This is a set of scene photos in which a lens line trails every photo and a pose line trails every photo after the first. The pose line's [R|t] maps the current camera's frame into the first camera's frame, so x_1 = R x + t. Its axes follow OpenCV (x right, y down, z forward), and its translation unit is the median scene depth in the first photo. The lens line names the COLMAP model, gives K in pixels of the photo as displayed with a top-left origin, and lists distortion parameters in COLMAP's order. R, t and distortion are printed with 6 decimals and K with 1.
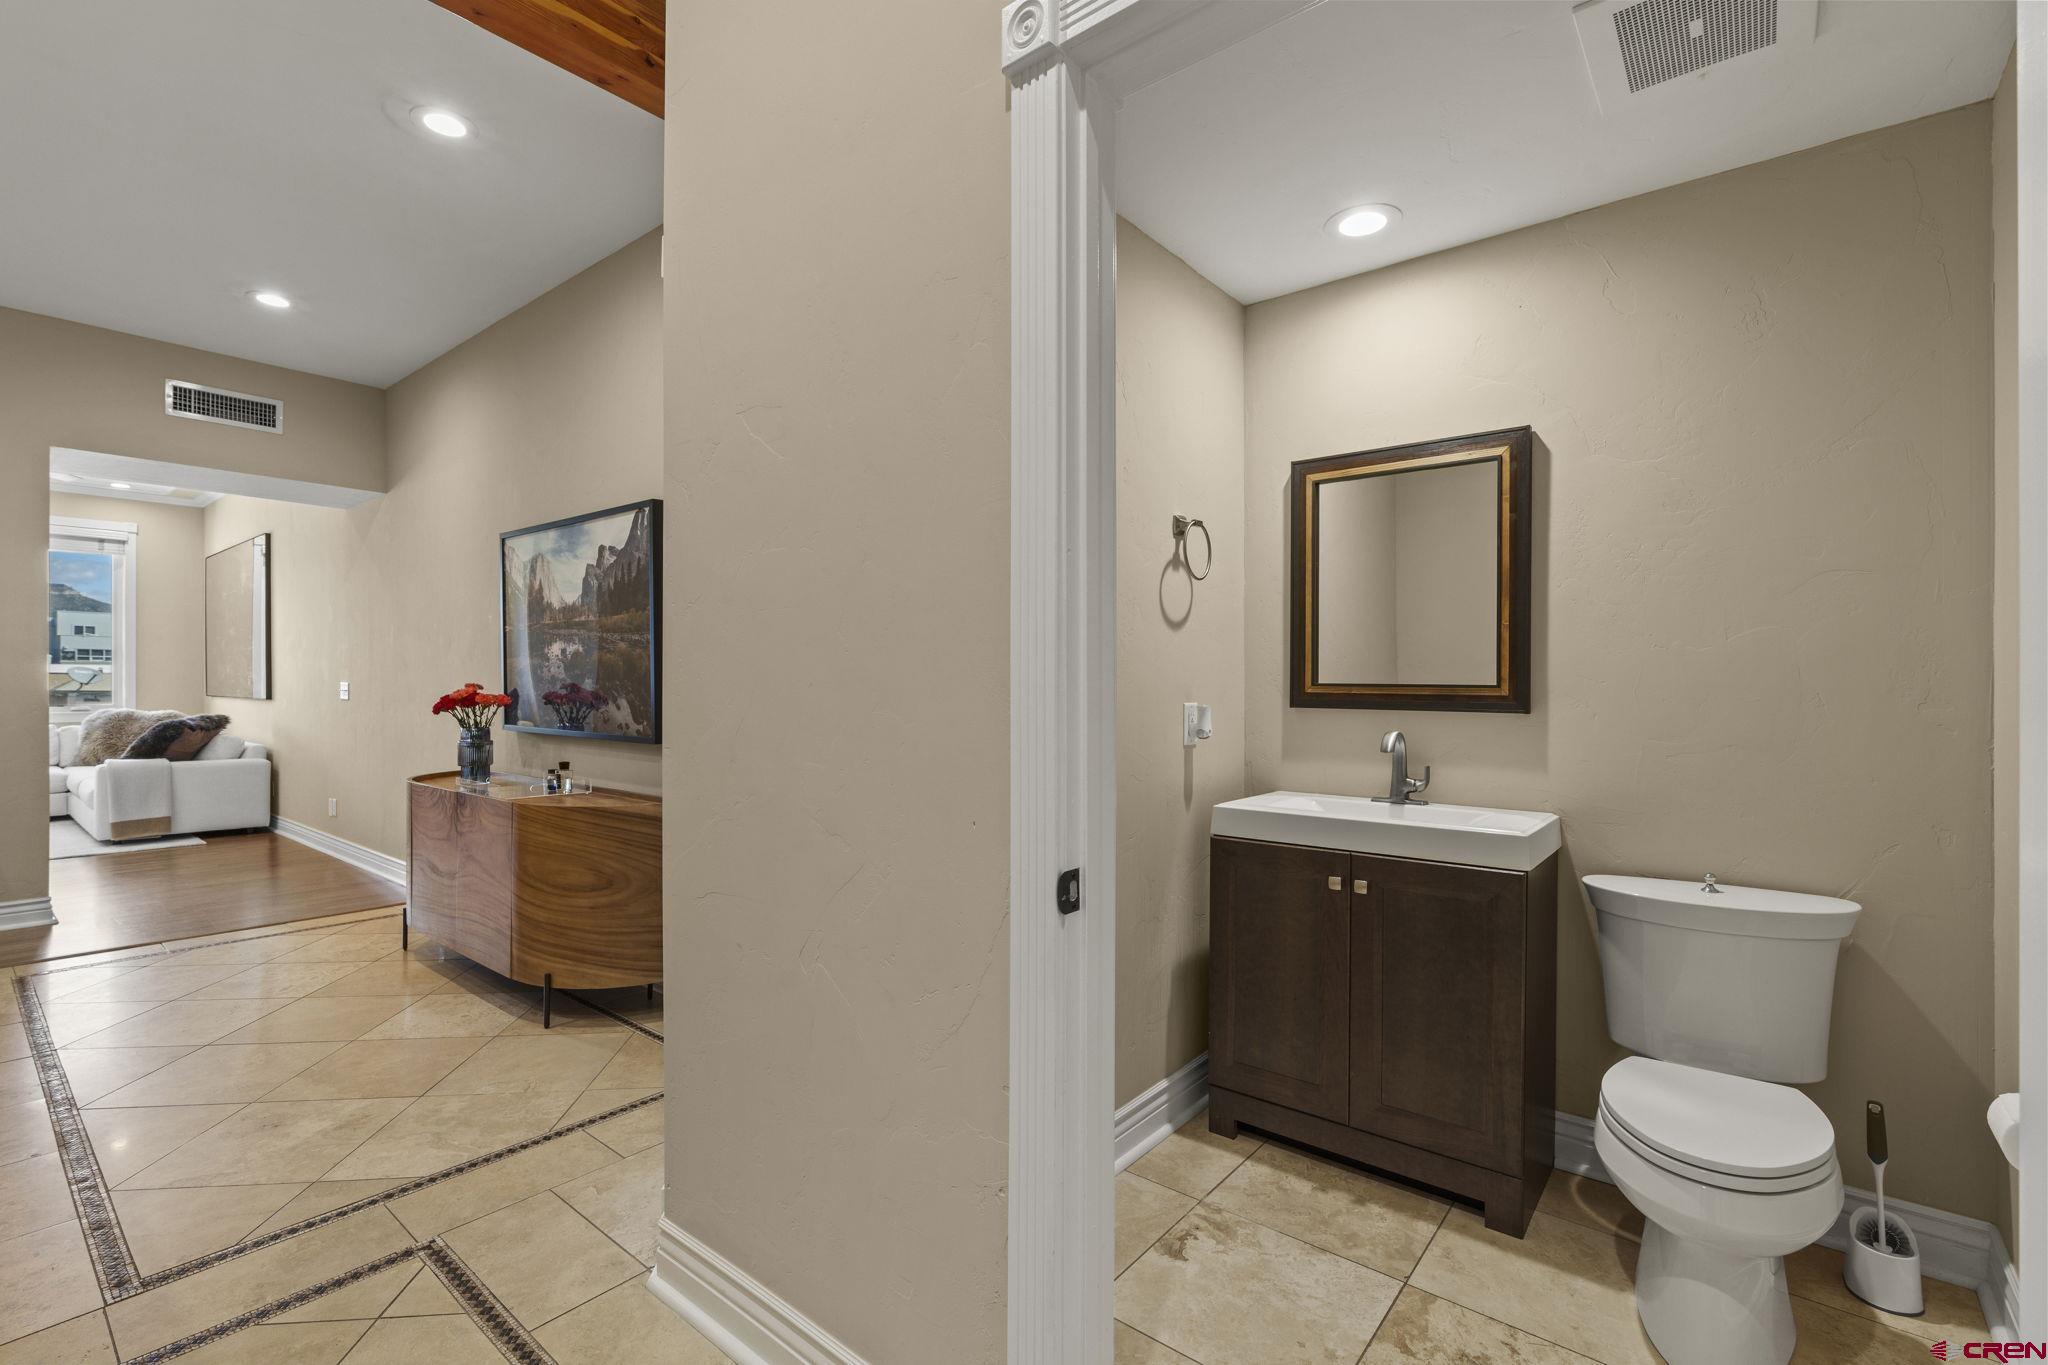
lens RADIAL K [[902.2, 0, 1020.3], [0, 902.2, 684.4], [0, 0, 1]] dist [-0.007396, 0.000378]
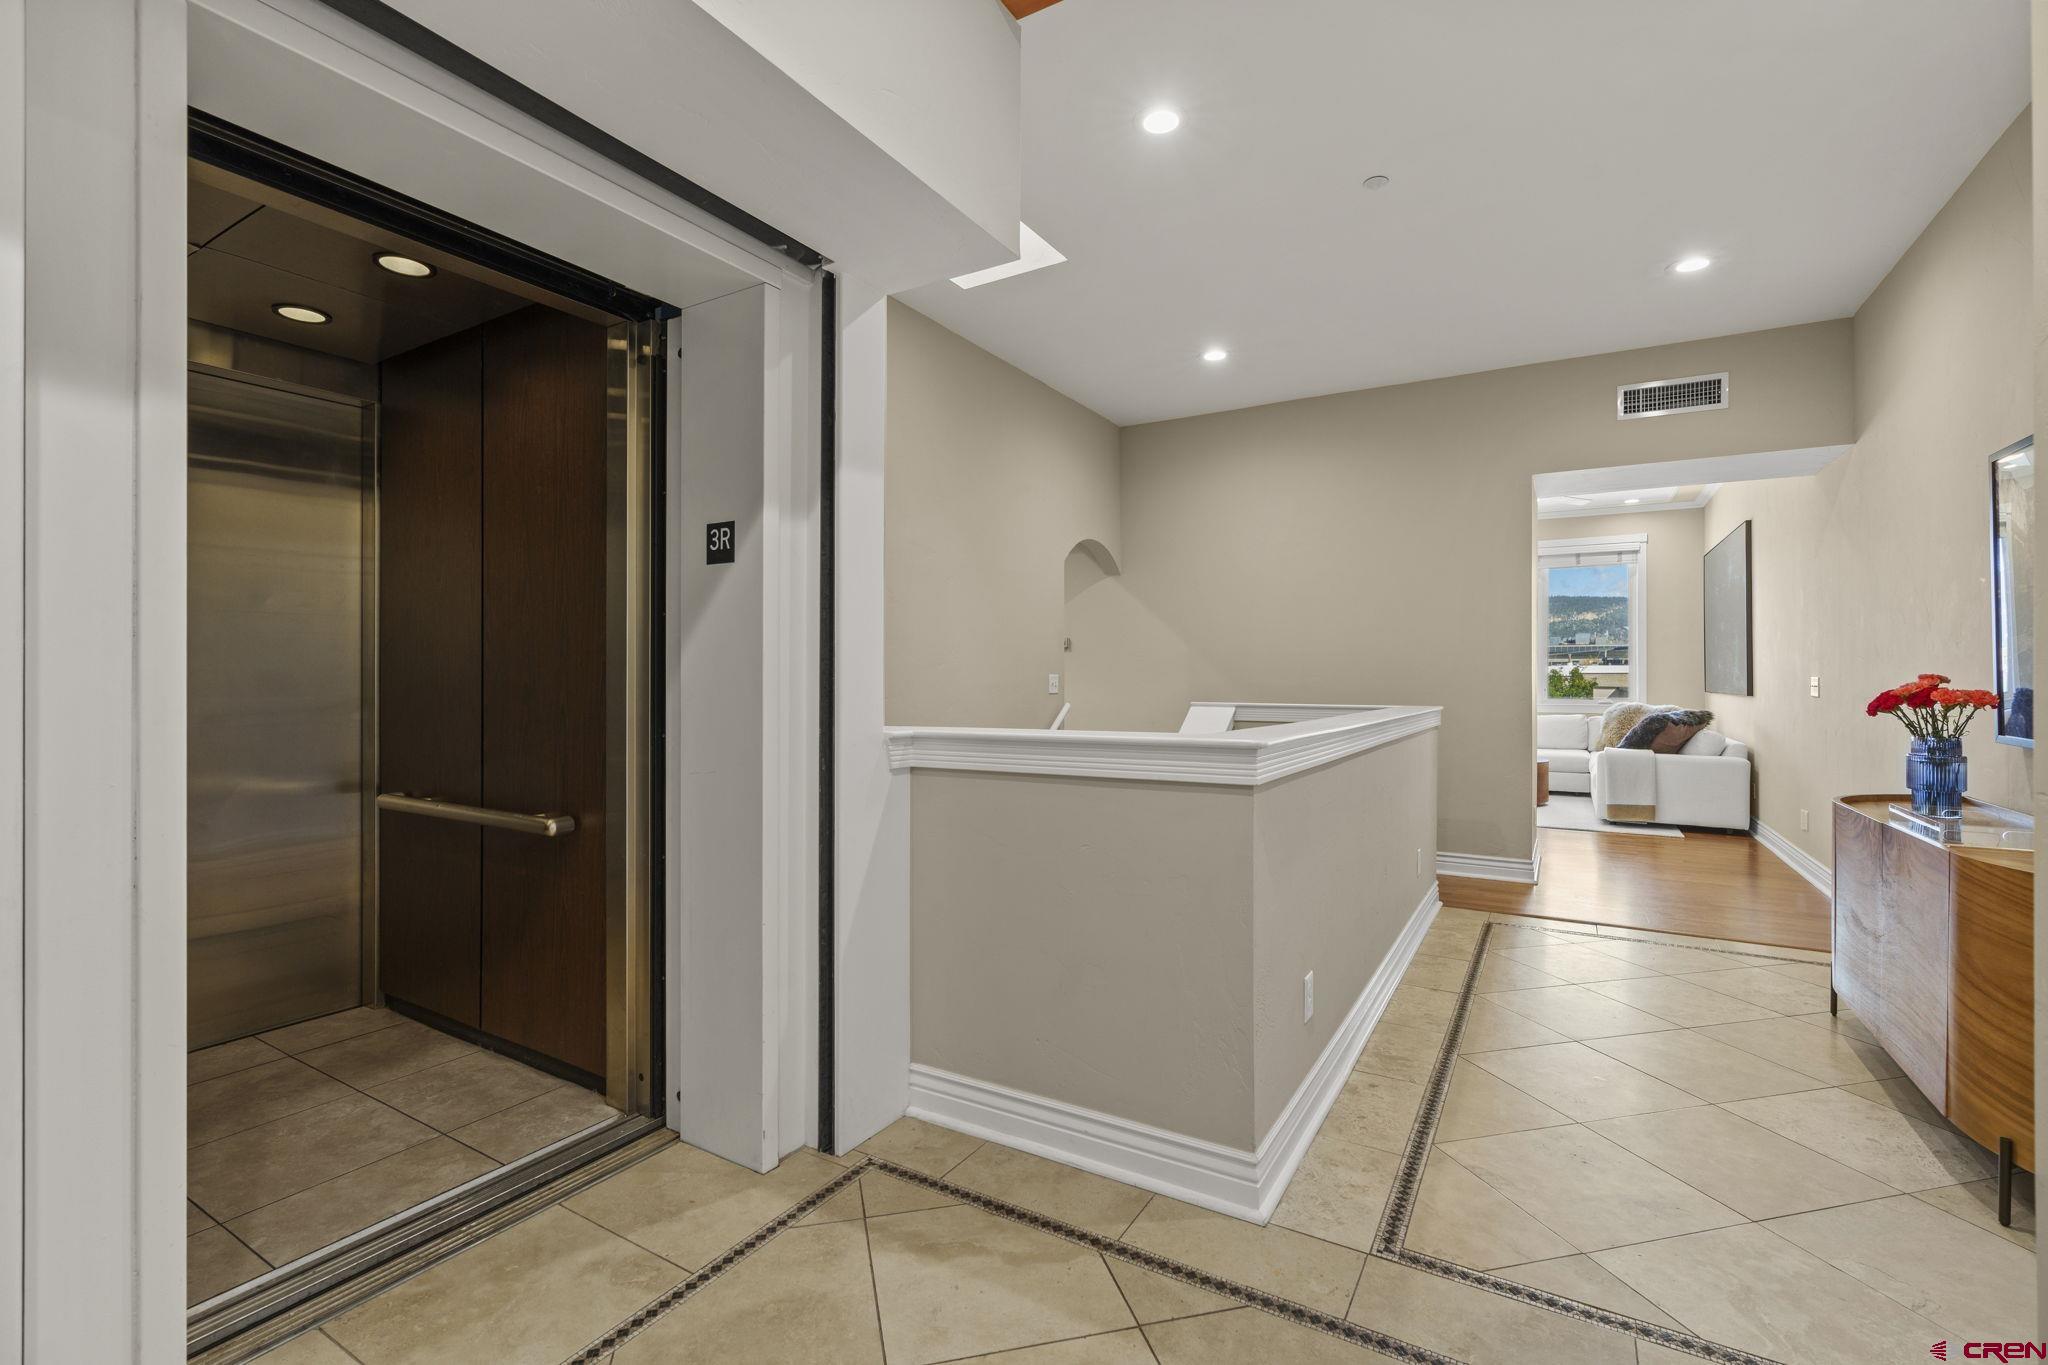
lens RADIAL K [[912.9, 0, 1024.2], [0, 912.9, 681.3], [0, 0, 1]] dist [-0.003416, 0.000718]
pose [[0.146907, -0.001455, -0.989149, -0.002134], [-0.000225, 0.999999, -0.001505, 0.004494], [0.989150, 0.000443, 0.146906, 0.146509]]
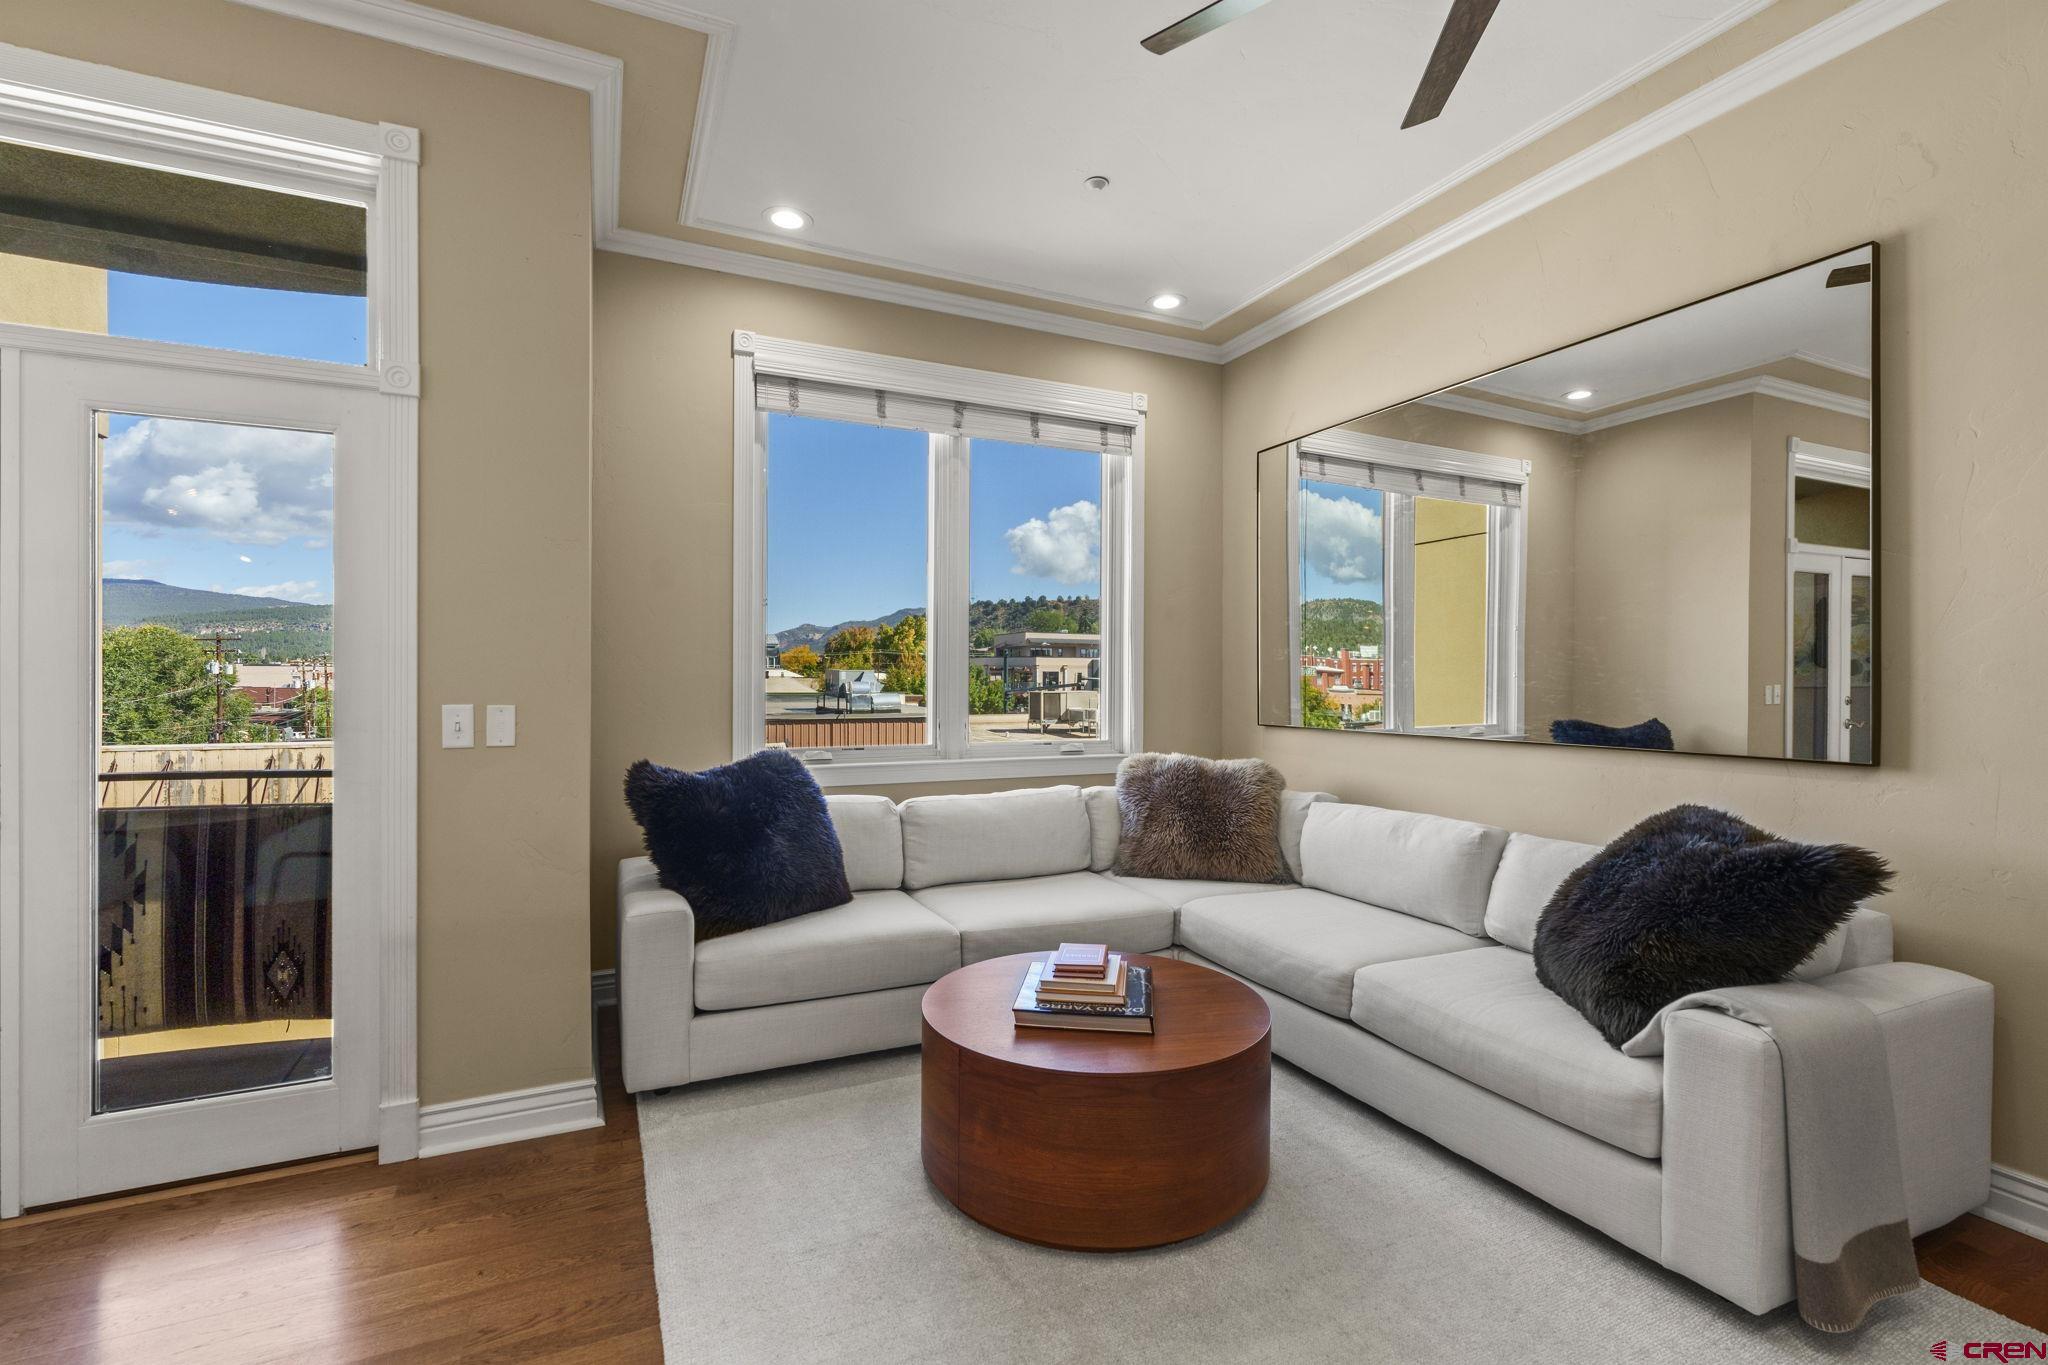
lens RADIAL K [[916.0, 0, 1009.7], [0, 916.0, 688.5], [0, 0, 1]] dist [-0.009485, 0.000513]
pose [[0.897524, 0.001824, -0.440962, -1.370099], [-0.001017, 0.999997, 0.002067, -0.015242], [0.440965, -0.001407, 0.897523, 0.810770]]
